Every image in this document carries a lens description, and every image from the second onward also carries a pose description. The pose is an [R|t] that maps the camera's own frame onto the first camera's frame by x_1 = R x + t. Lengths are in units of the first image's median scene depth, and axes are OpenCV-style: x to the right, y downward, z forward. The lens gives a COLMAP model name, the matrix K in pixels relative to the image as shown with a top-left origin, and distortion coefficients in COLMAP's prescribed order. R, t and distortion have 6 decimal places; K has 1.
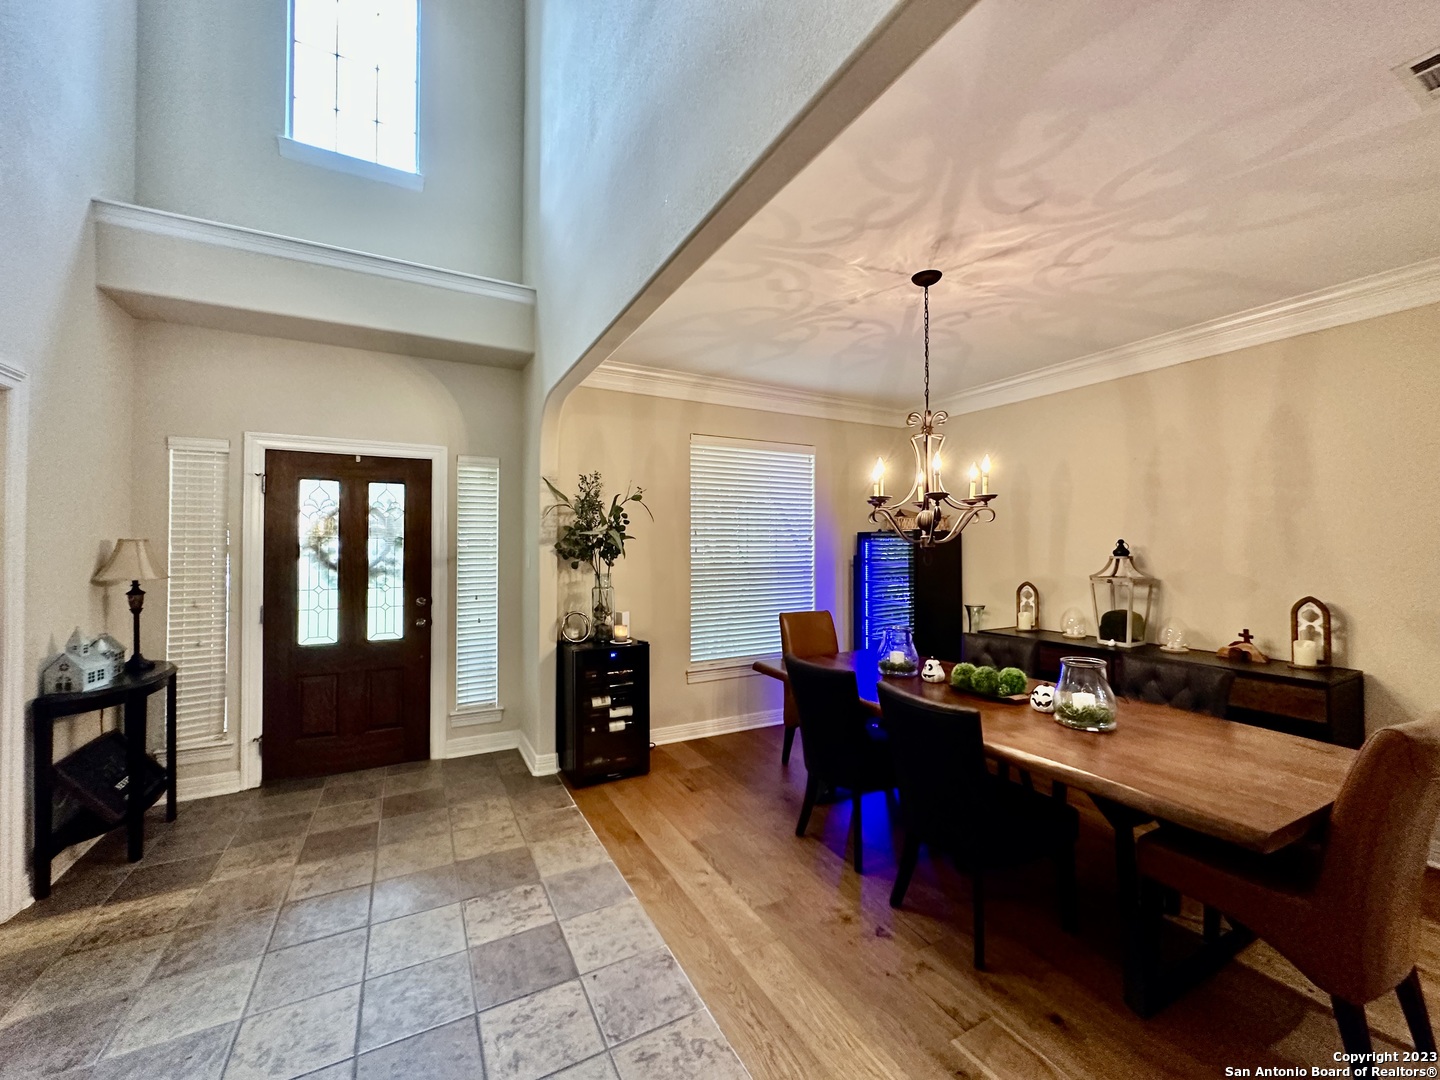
lens RADIAL K [[576.2, 0, 721.4], [0, 576.2, 537.2], [0, 0, 1]] dist [-0.003883, 0.001017]
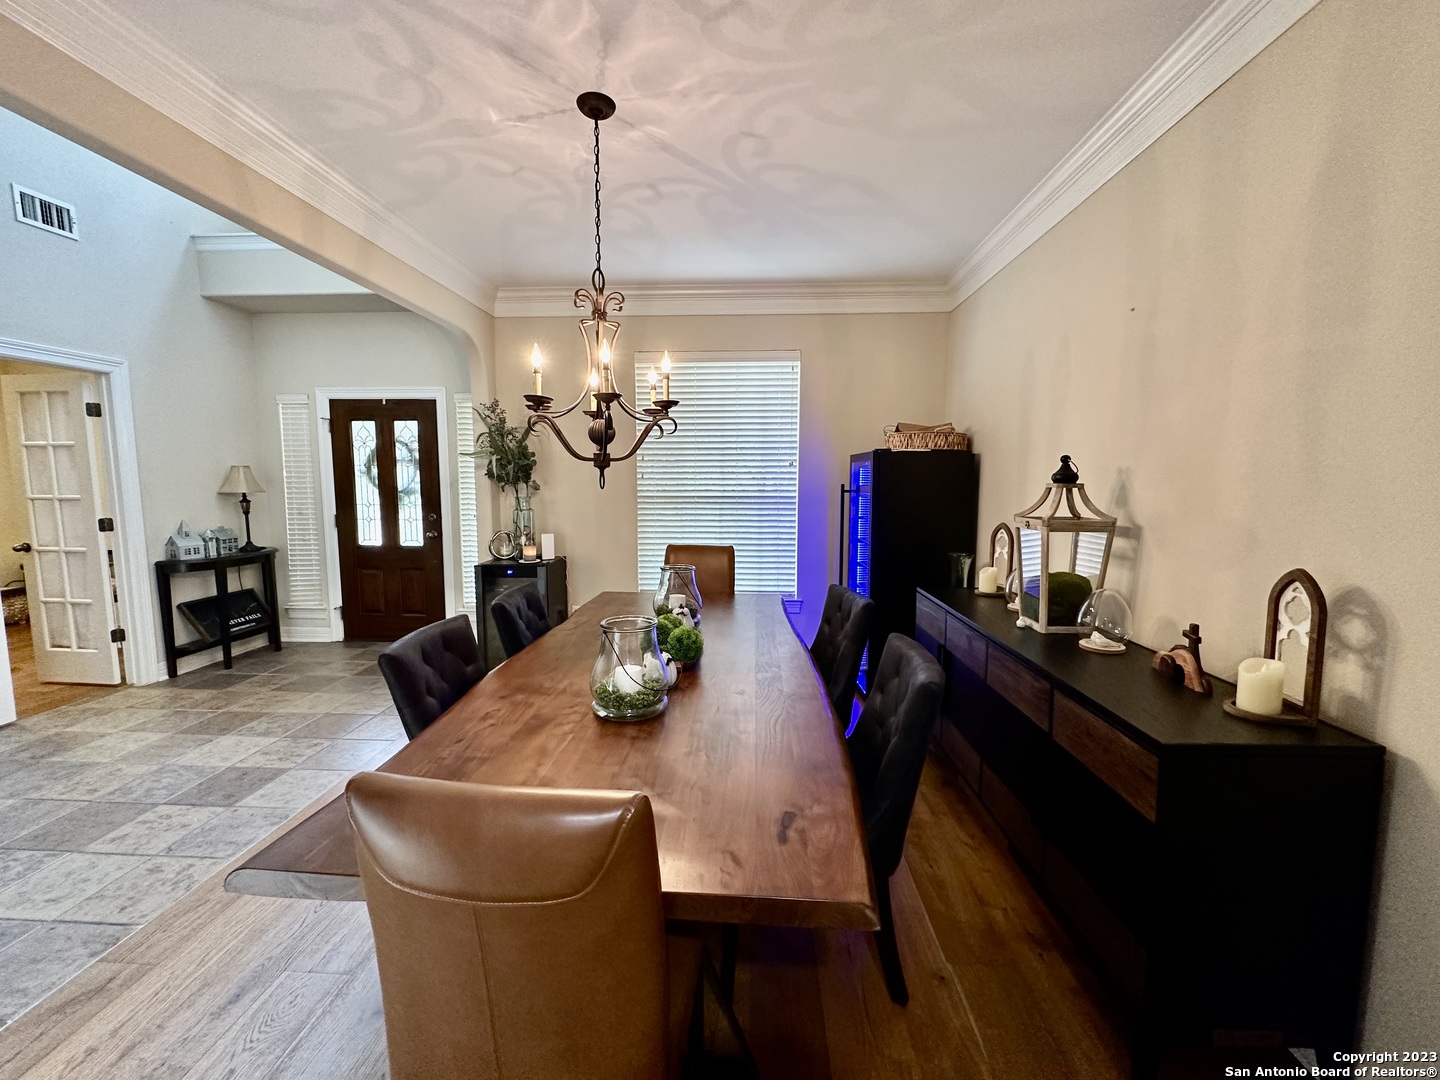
lens RADIAL K [[576.2, 0, 721.4], [0, 576.2, 537.2], [0, 0, 1]] dist [-0.003883, 0.001017]
pose [[0.851673, 0.056227, -0.521048, 0.746464], [0.002346, 0.993809, 0.111078, 0.022238], [0.524068, -0.095825, 0.846268, 0.319081]]
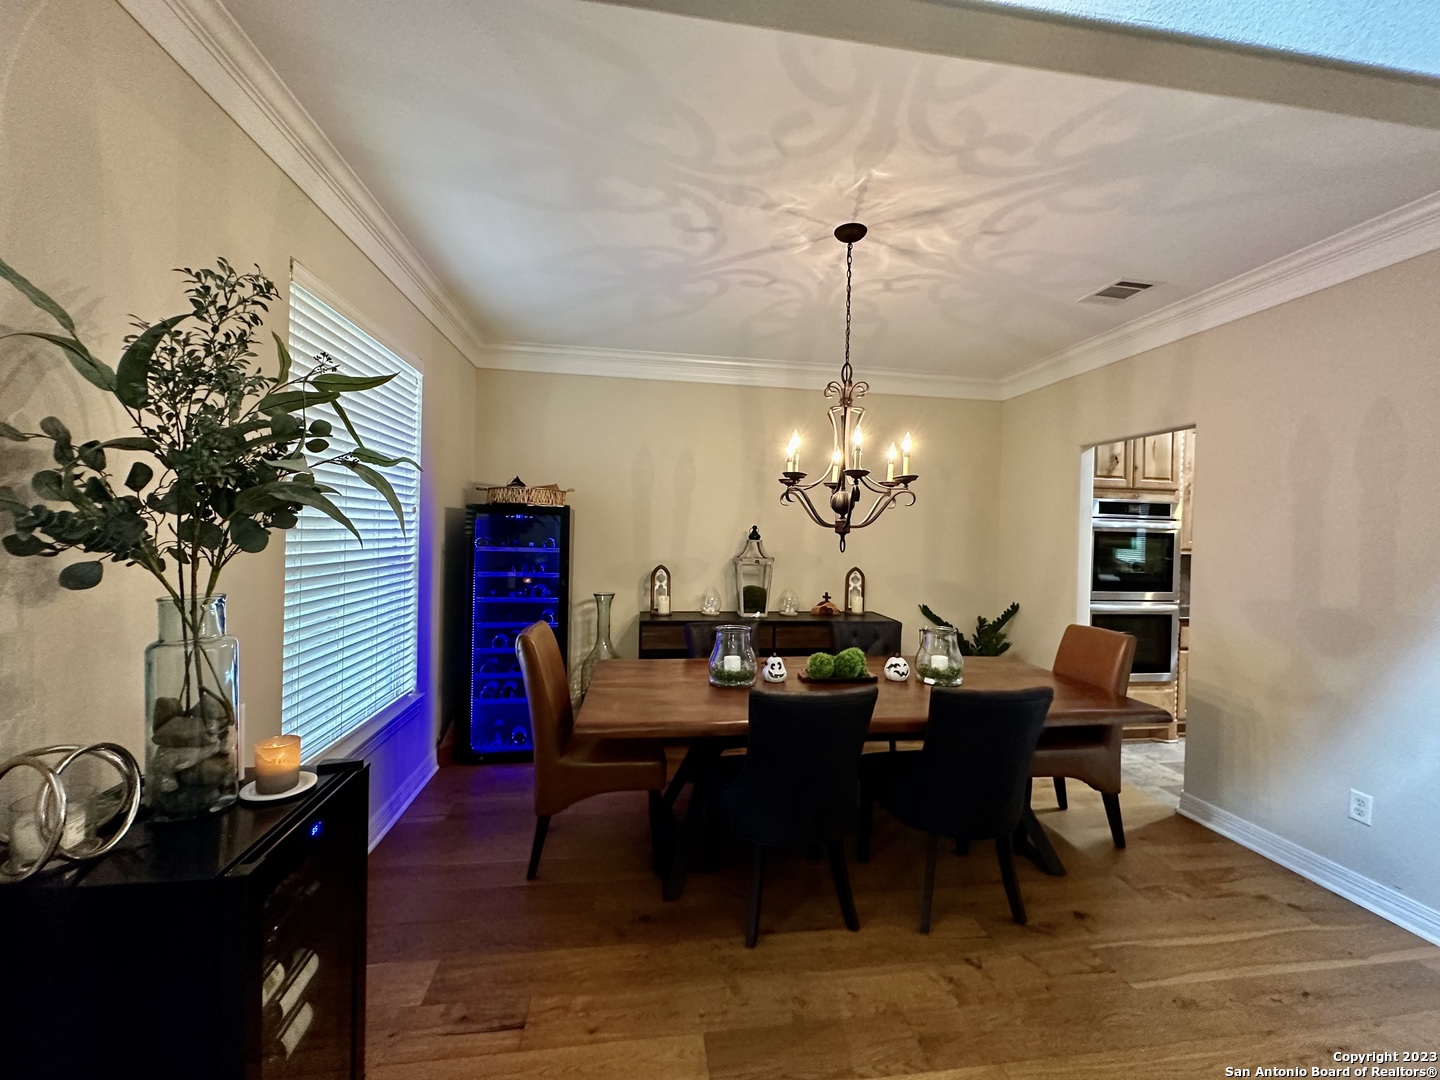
lens RADIAL K [[576.2, 0, 721.4], [0, 576.2, 537.2], [0, 0, 1]] dist [-0.003883, 0.001017]
pose [[0.343556, 0.003339, 0.939126, -0.451332], [-0.037453, 0.999247, 0.010148, 0.019235], [-0.938385, -0.038660, 0.343422, 0.698861]]
